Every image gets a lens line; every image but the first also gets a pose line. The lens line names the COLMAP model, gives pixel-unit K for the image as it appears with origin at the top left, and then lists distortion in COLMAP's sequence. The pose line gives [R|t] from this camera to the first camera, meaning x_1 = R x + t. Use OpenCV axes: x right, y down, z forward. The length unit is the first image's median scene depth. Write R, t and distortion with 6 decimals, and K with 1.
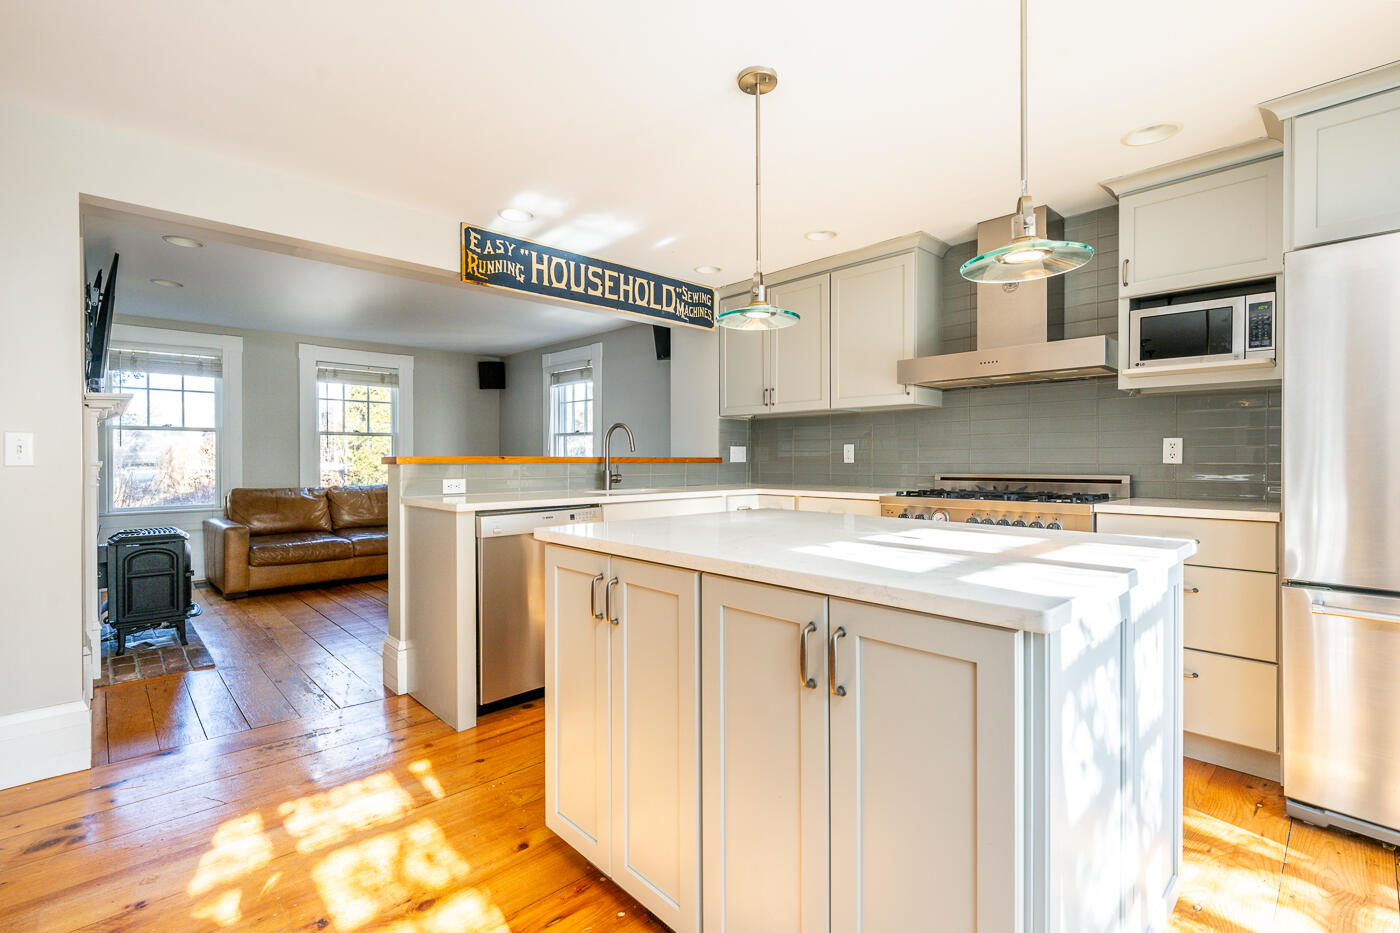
lens RADIAL K [[631.6, 0, 680.9], [0, 631.6, 479.0], [0, 0, 1]] dist [-0.000404, -0.000259]
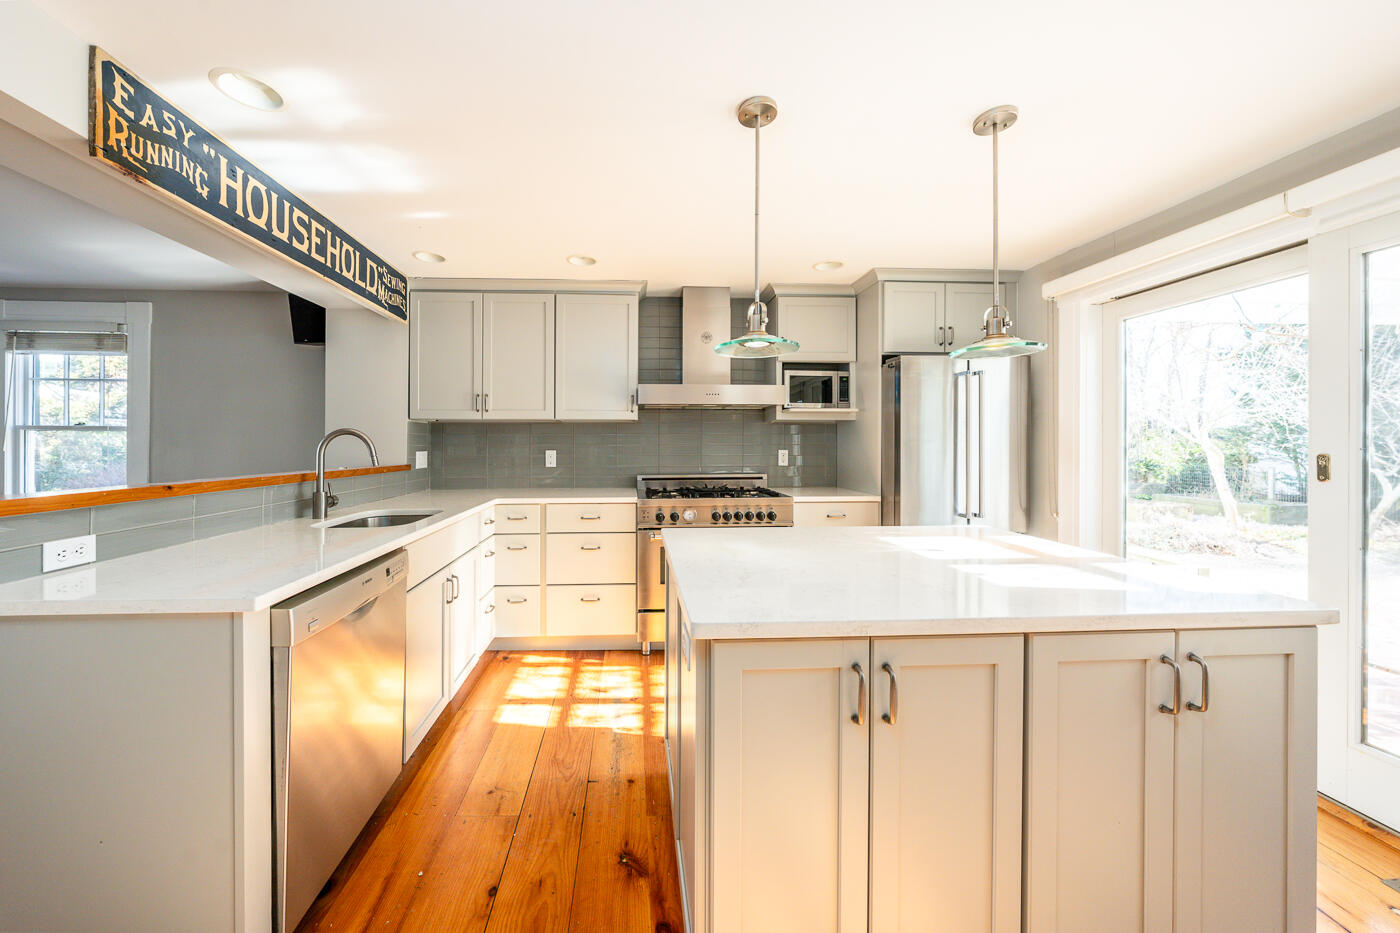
lens RADIAL K [[498.7, 0, 668.2], [0, 498.7, 449.5], [0, 0, 1]] dist [-0.002698, 0.000088]
pose [[0.640668, -0.006230, 0.767793, -0.322993], [0.025470, 0.999589, -0.013143, -0.047890], [-0.767396, 0.027976, 0.640563, 0.339256]]
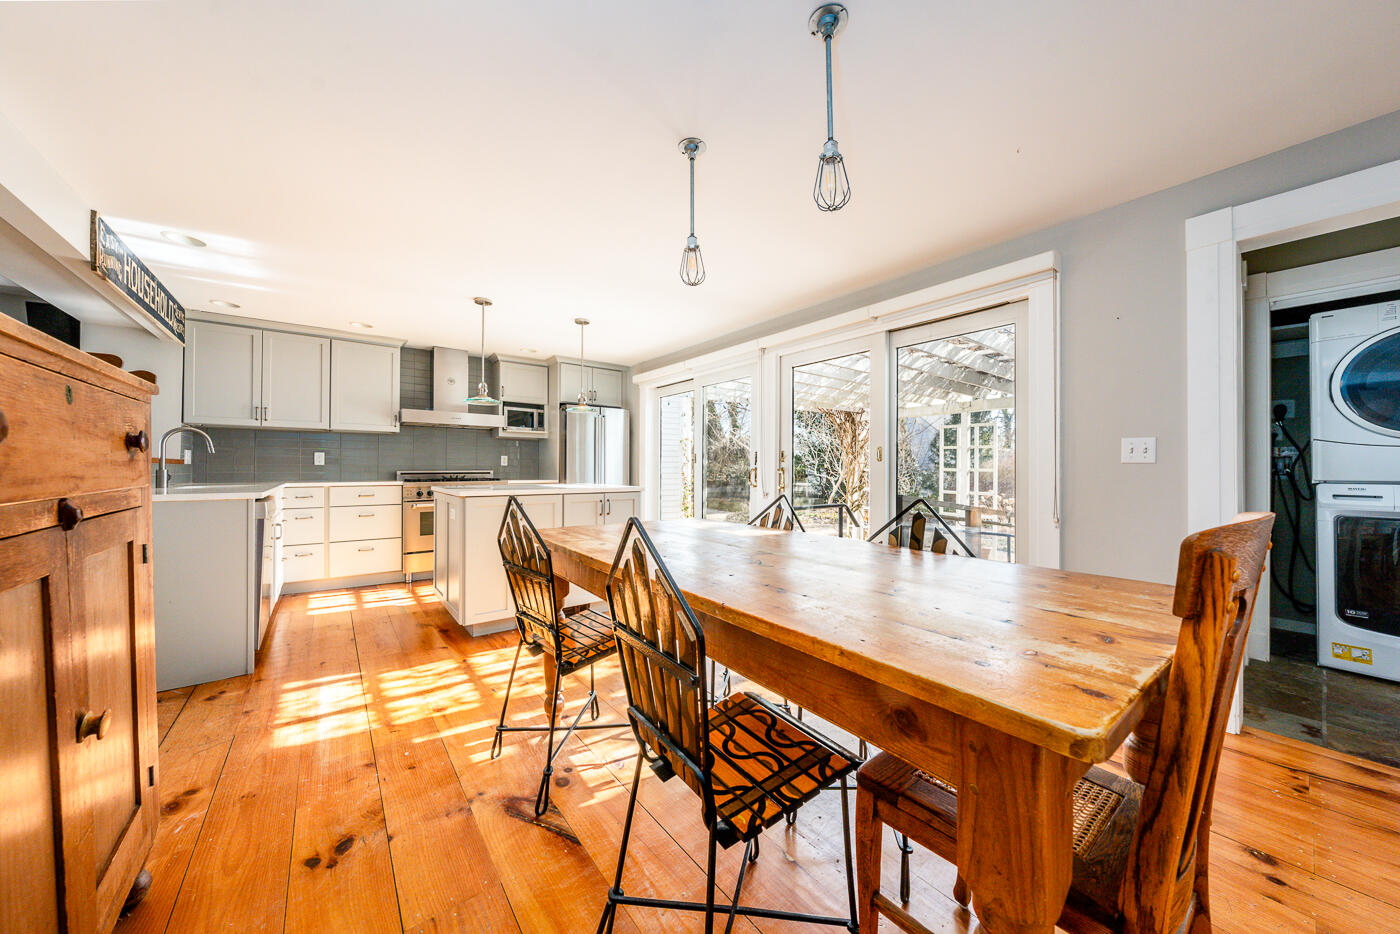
lens RADIAL K [[470.0, 0, 685.3], [0, 470.0, 470.9], [0, 0, 1]] dist [0.009236, -0.000394]
pose [[0.130004, -0.001510, 0.991512, -0.849174], [0.028252, 0.999598, -0.002181, 0.016515], [-0.991111, 0.028295, 0.129995, 0.019807]]
